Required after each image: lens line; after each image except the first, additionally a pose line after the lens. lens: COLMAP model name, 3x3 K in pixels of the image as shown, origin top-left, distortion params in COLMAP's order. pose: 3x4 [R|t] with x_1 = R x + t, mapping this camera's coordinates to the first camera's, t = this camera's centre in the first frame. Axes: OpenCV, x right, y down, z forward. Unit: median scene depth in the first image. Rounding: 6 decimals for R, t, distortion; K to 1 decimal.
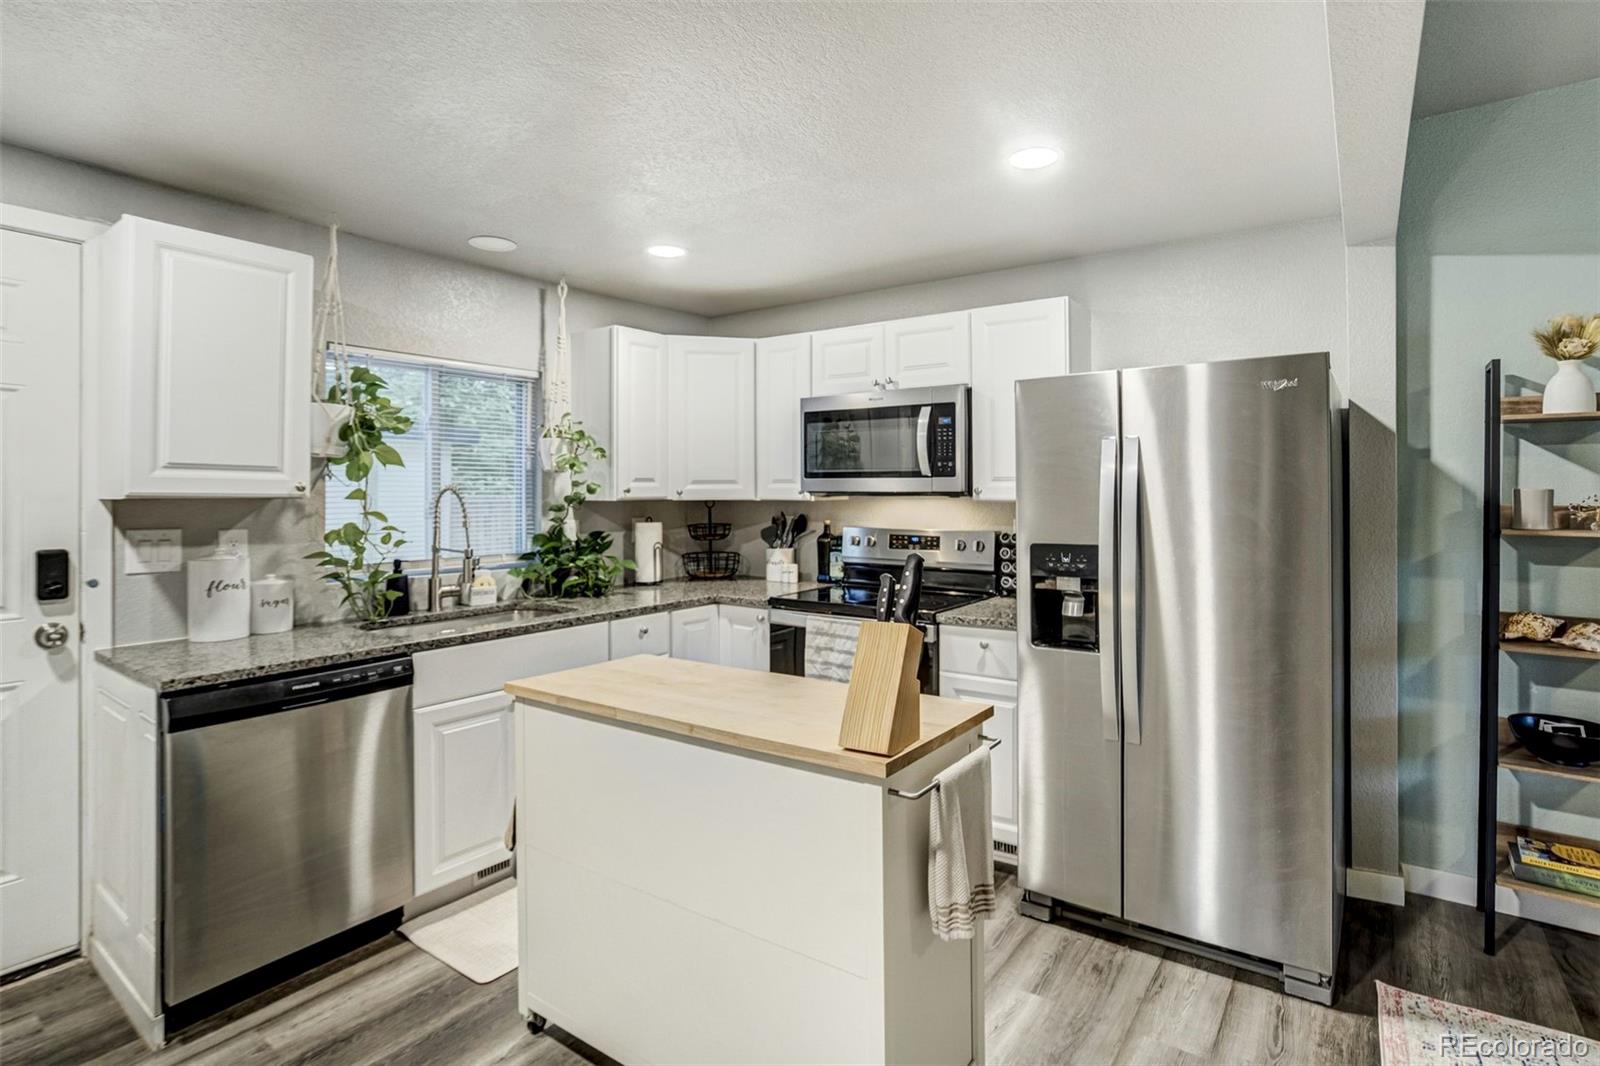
lens RADIAL K [[769.9, 0, 804.4], [0, 769.9, 499.7], [0, 0, 1]] dist [-0.025623, 0.012126]
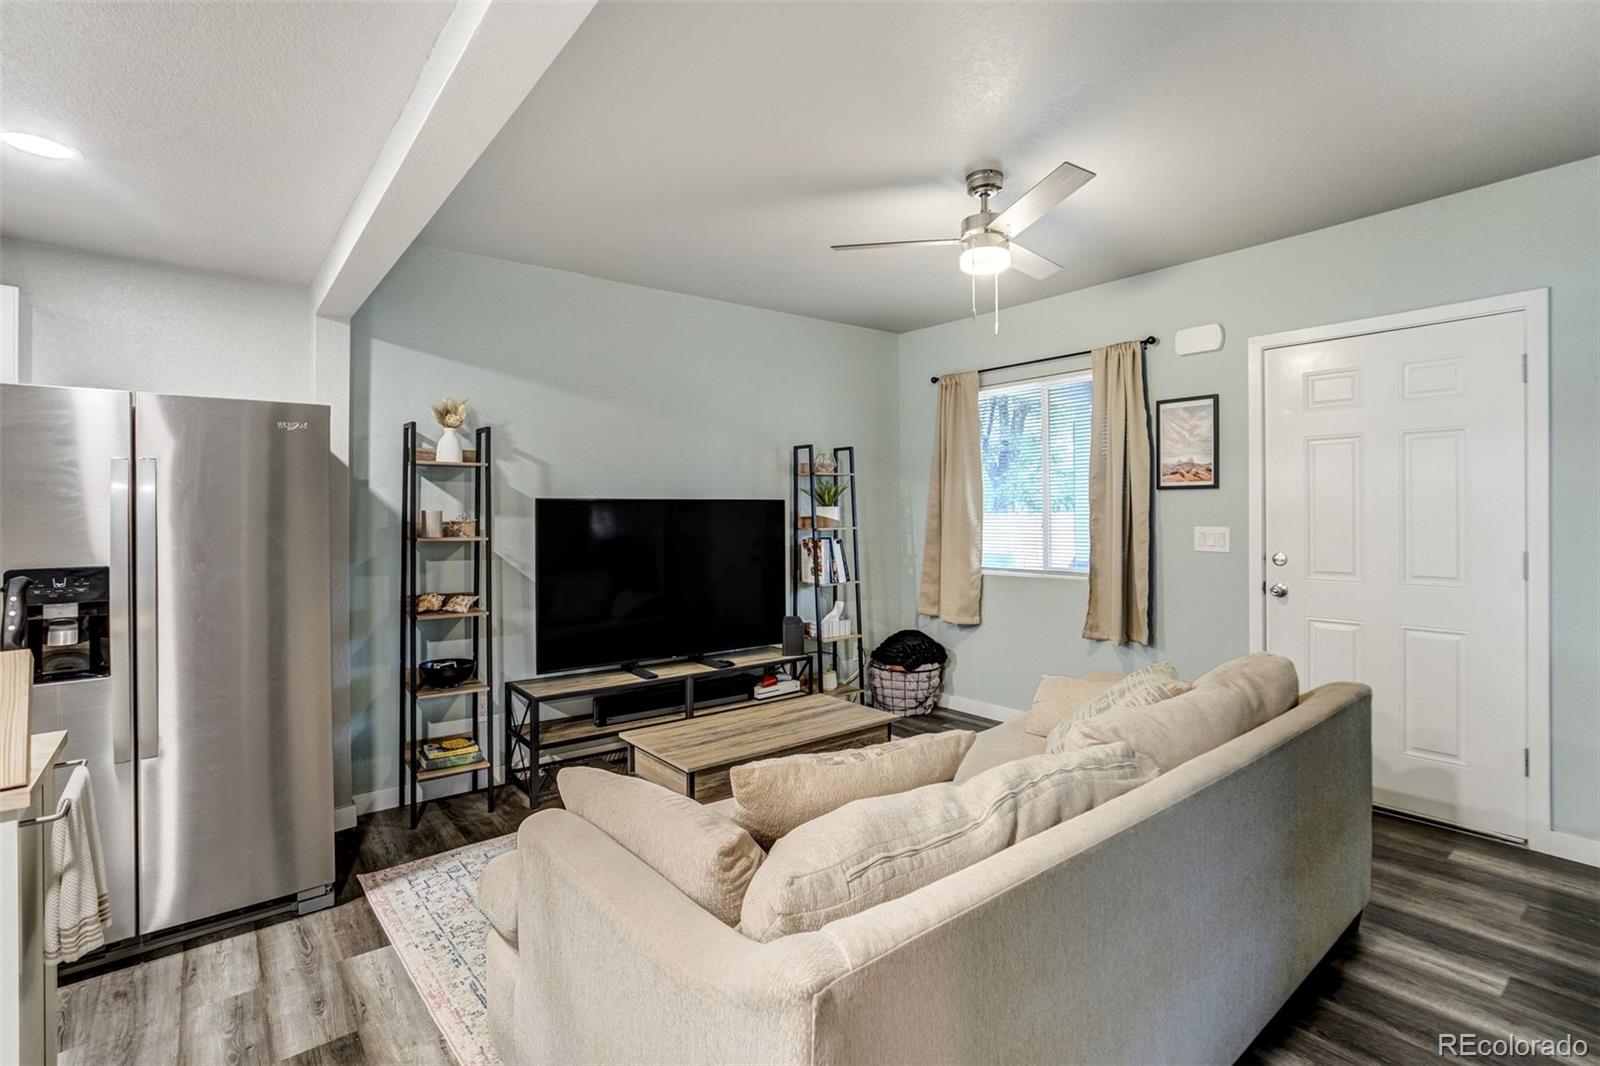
lens RADIAL K [[775.7, 0, 769.8], [0, 775.7, 515.5], [0, 0, 1]] dist [-0.004652, -0.000239]
pose [[0.305707, -0.002601, 0.952122, -0.270064], [0.007788, 0.999970, 0.000231, 0.000432], [-0.952094, 0.007344, 0.305718, -0.099039]]
